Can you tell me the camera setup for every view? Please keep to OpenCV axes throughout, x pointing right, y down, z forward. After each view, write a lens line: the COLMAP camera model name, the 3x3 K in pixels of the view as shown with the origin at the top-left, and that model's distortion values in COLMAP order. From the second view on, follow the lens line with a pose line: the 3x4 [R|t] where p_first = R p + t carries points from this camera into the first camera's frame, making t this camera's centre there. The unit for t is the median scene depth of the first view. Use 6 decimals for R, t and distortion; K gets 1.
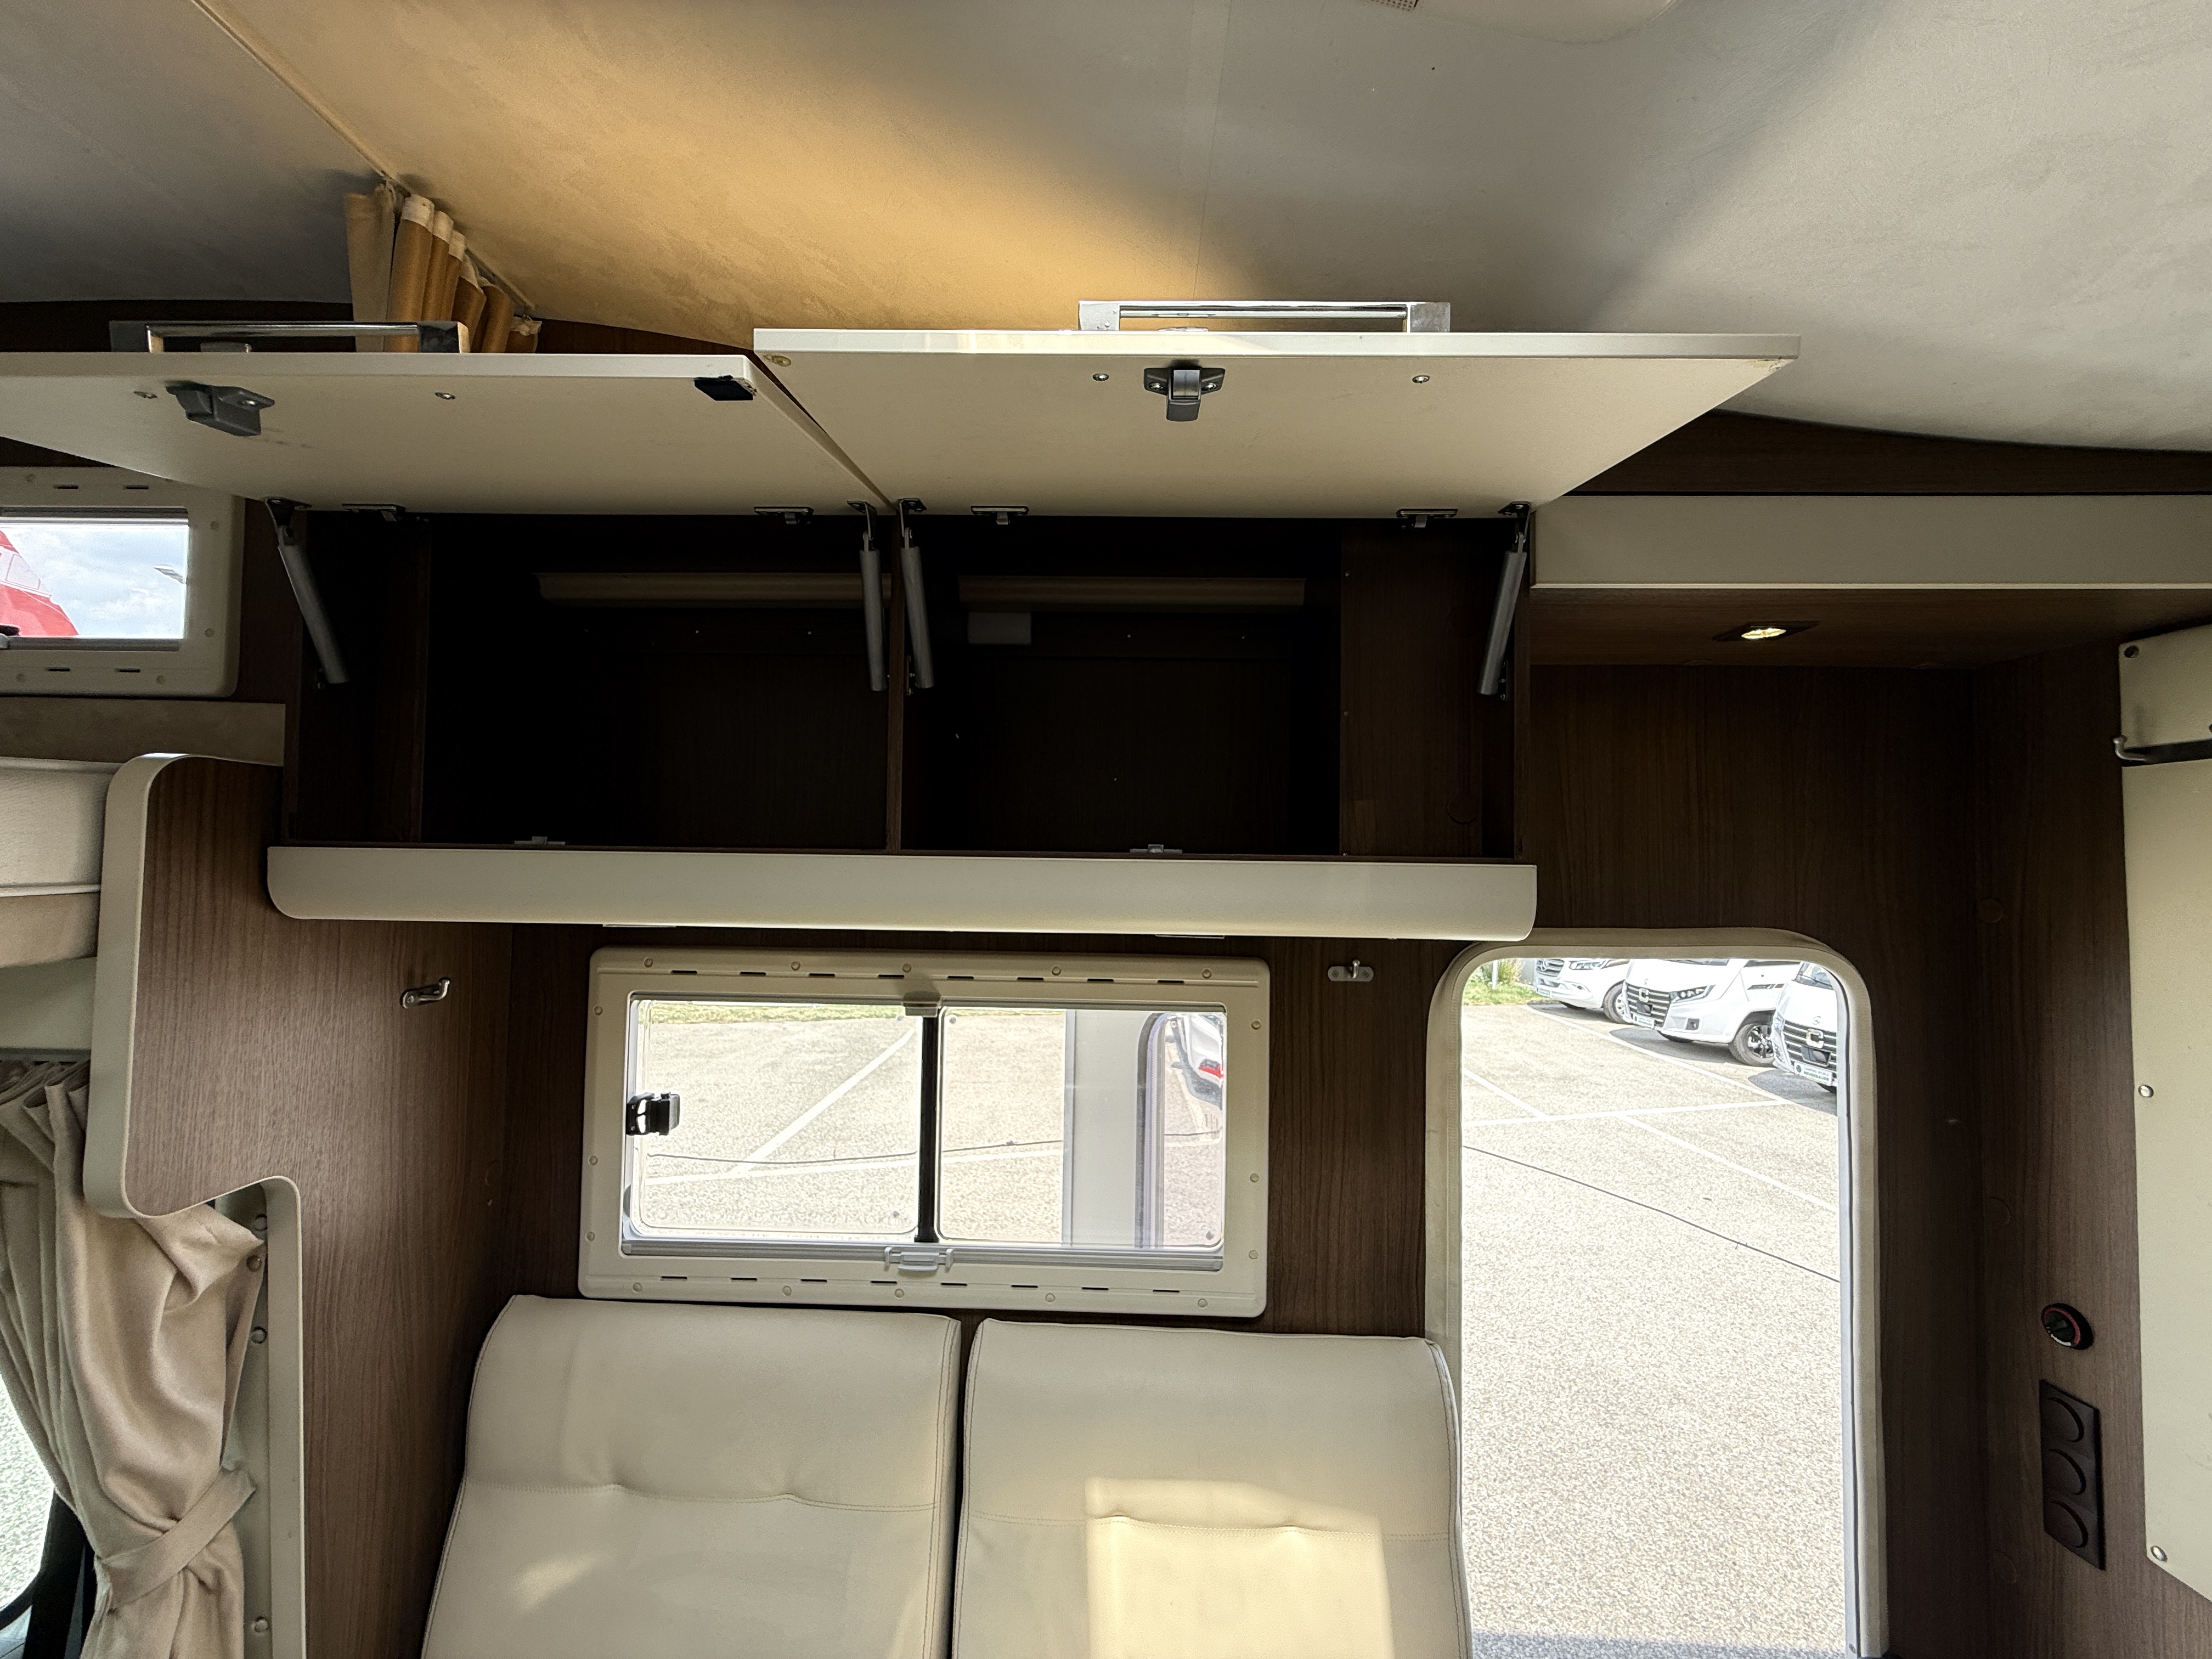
lens RADIAL K [[883.5, 0, 1102.6], [0, 883.5, 823.2], [0, 0, 1]] dist [-0.000166, 0.000181]
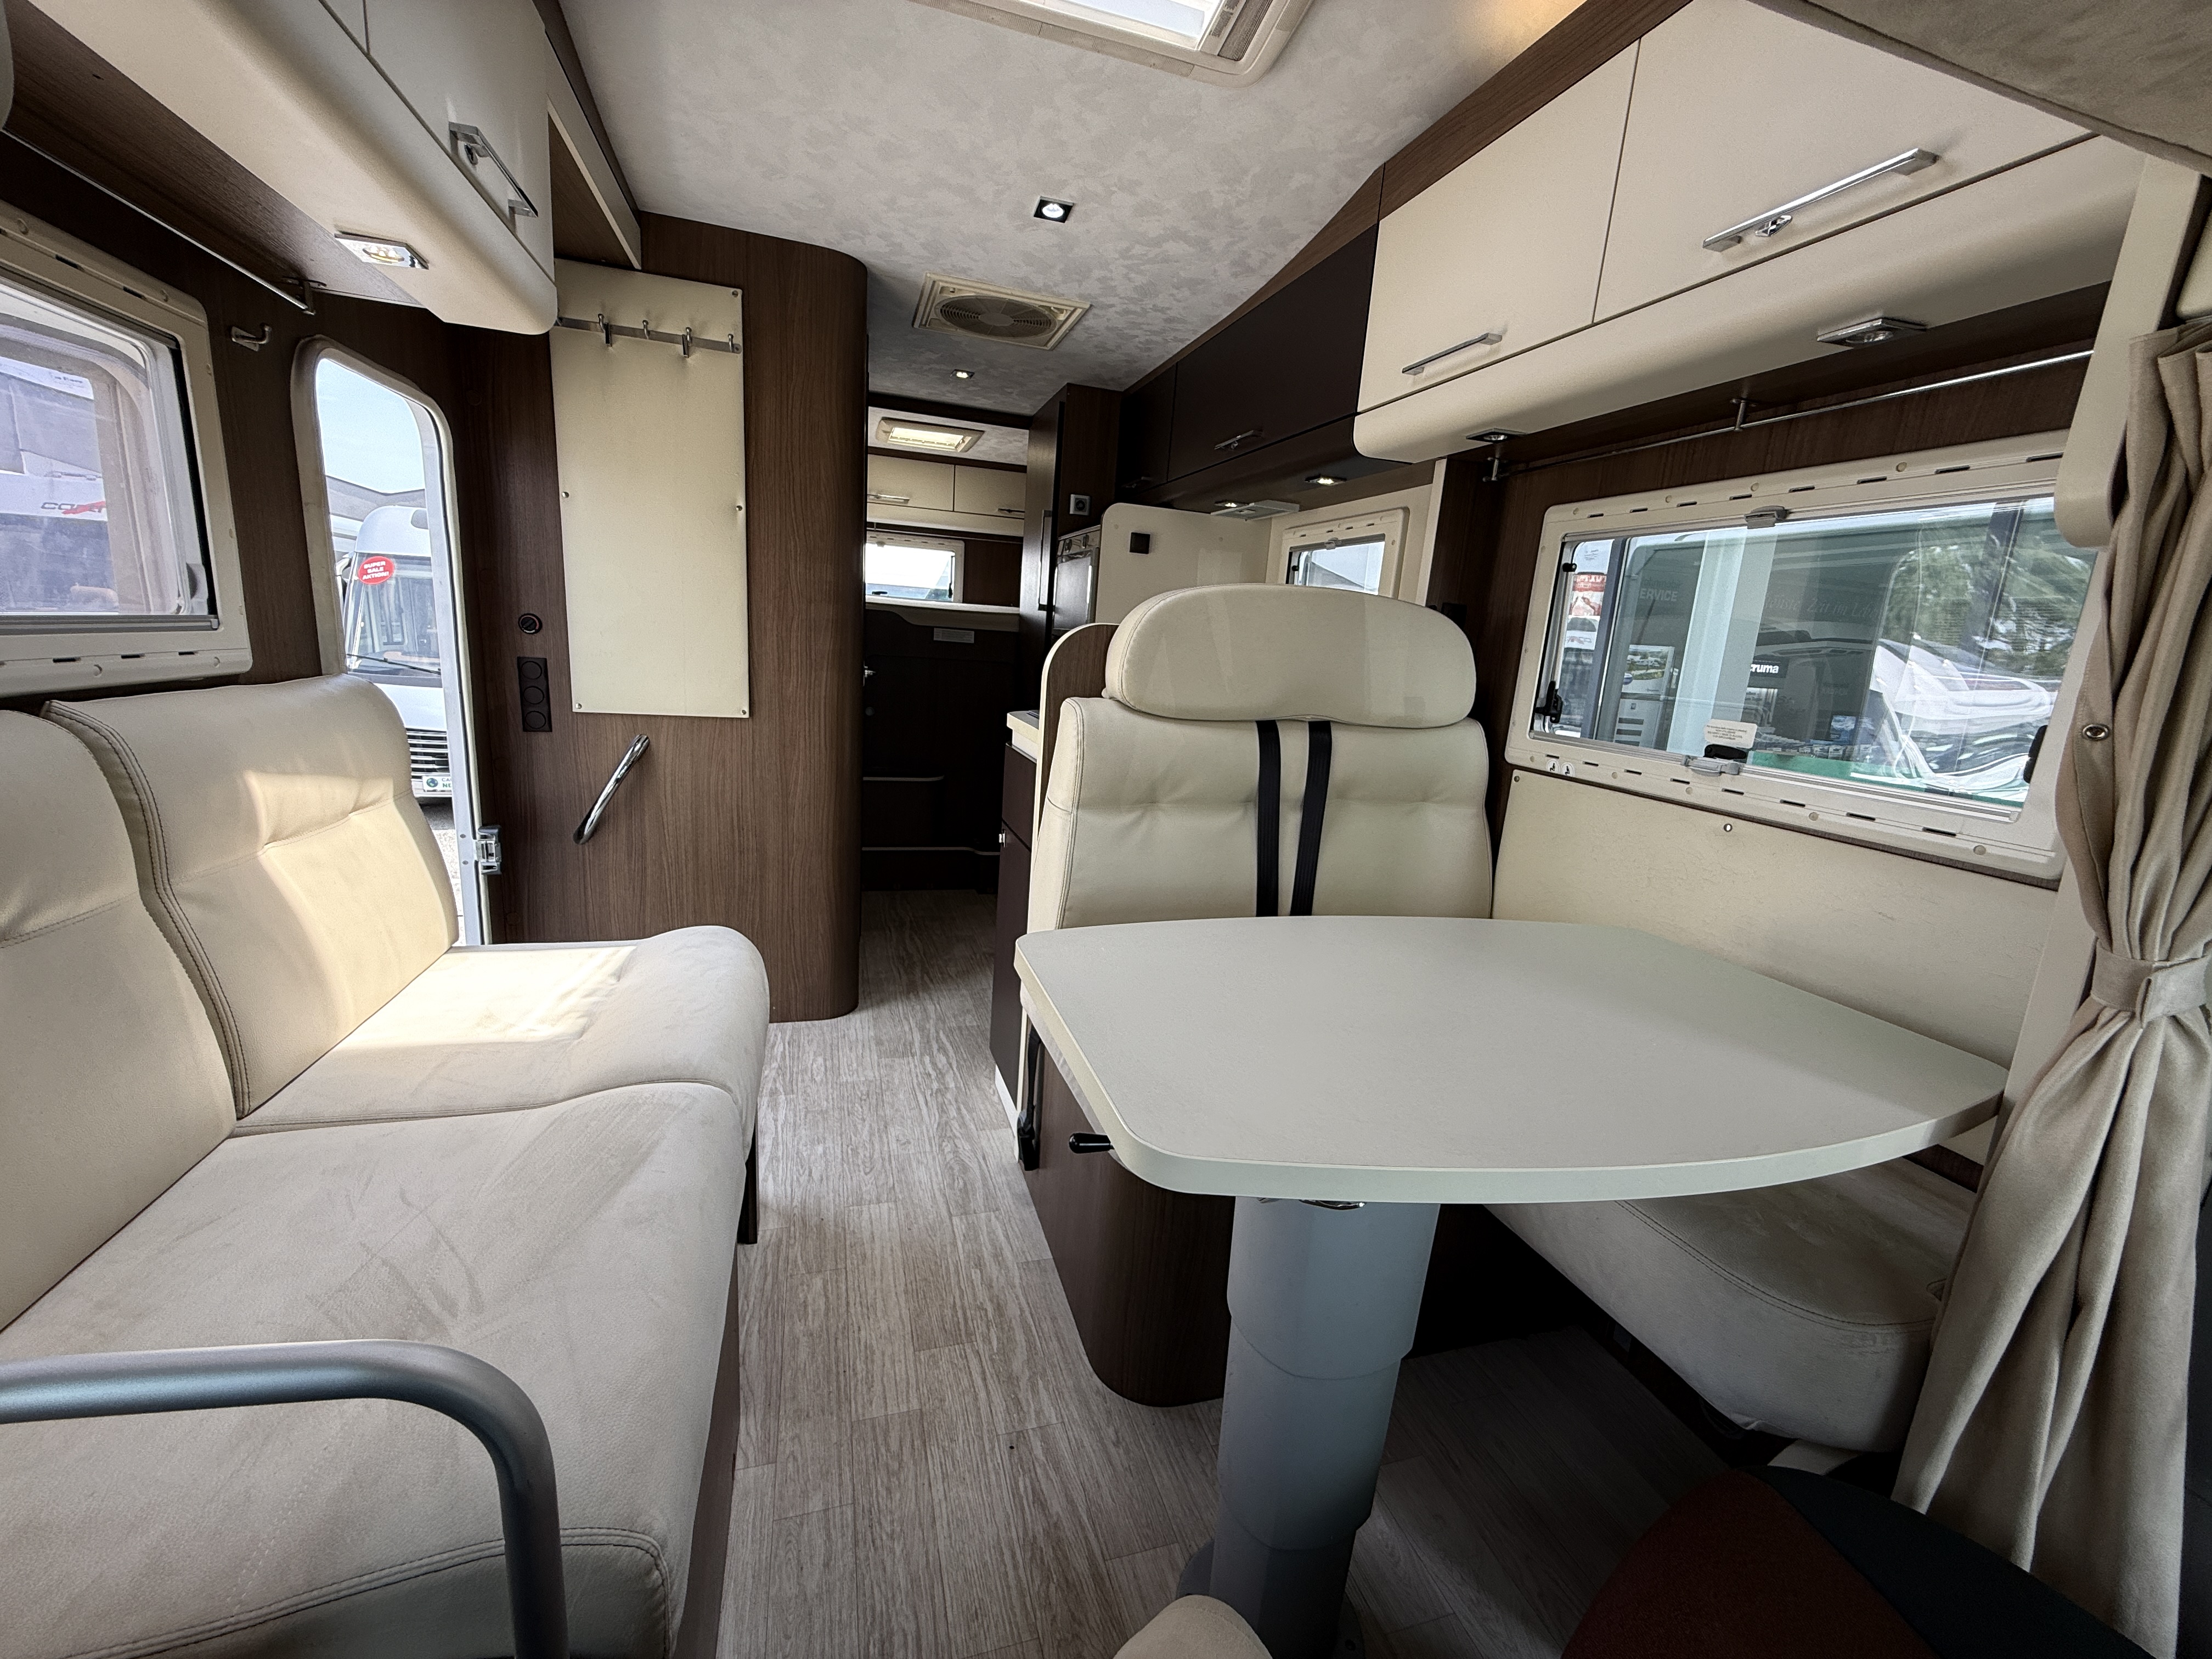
lens RADIAL K [[883.5, 0, 1099.4], [0, 883.5, 829.5], [0, 0, 1]] dist [-0.000166, 0.000181]
pose [[-0.310143, -0.242857, 0.919147, -1.147341], [-0.110945, 0.969461, 0.218715, 0.398150], [-0.944194, -0.034142, -0.327616, 0.380253]]
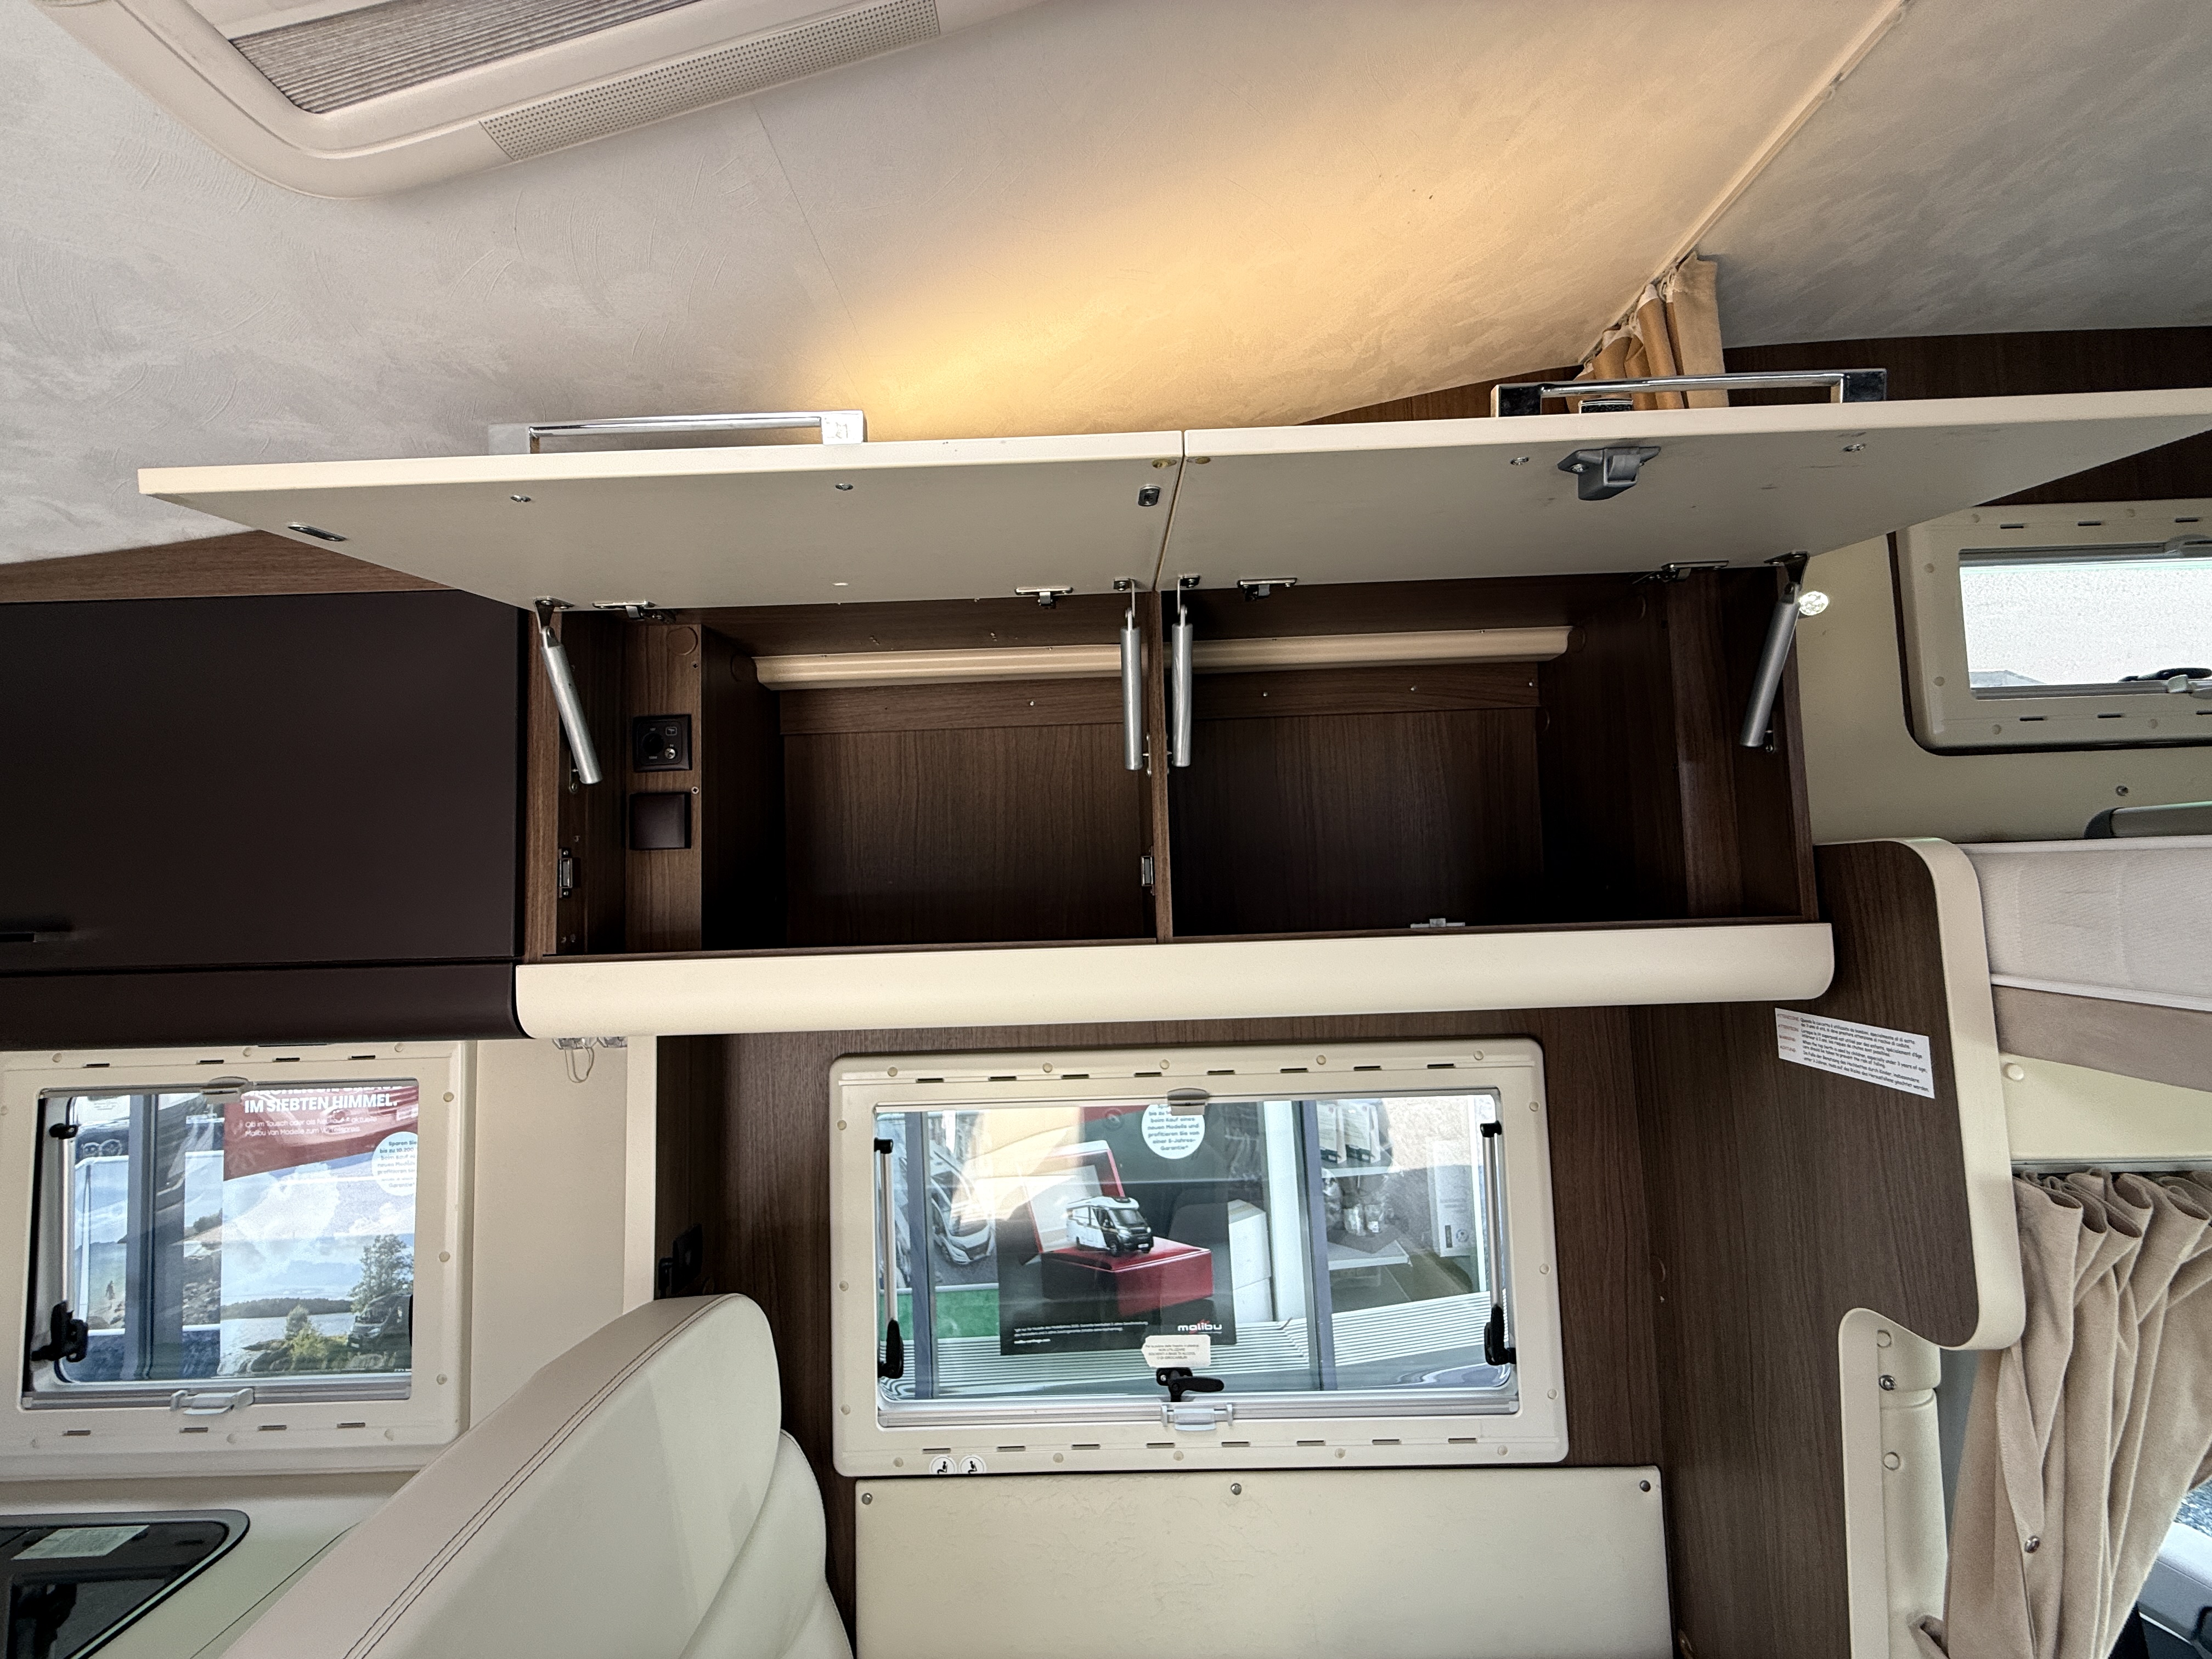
lens RADIAL K [[883.5, 0, 1097.7], [0, 883.5, 826.9], [0, 0, 1]] dist [-0.000166, 0.000181]
pose [[-0.999889, 0.013952, -0.005269, -0.145483], [0.014451, 0.993711, -0.111036, -0.039136], [0.003686, -0.111100, -0.993802, 0.180003]]
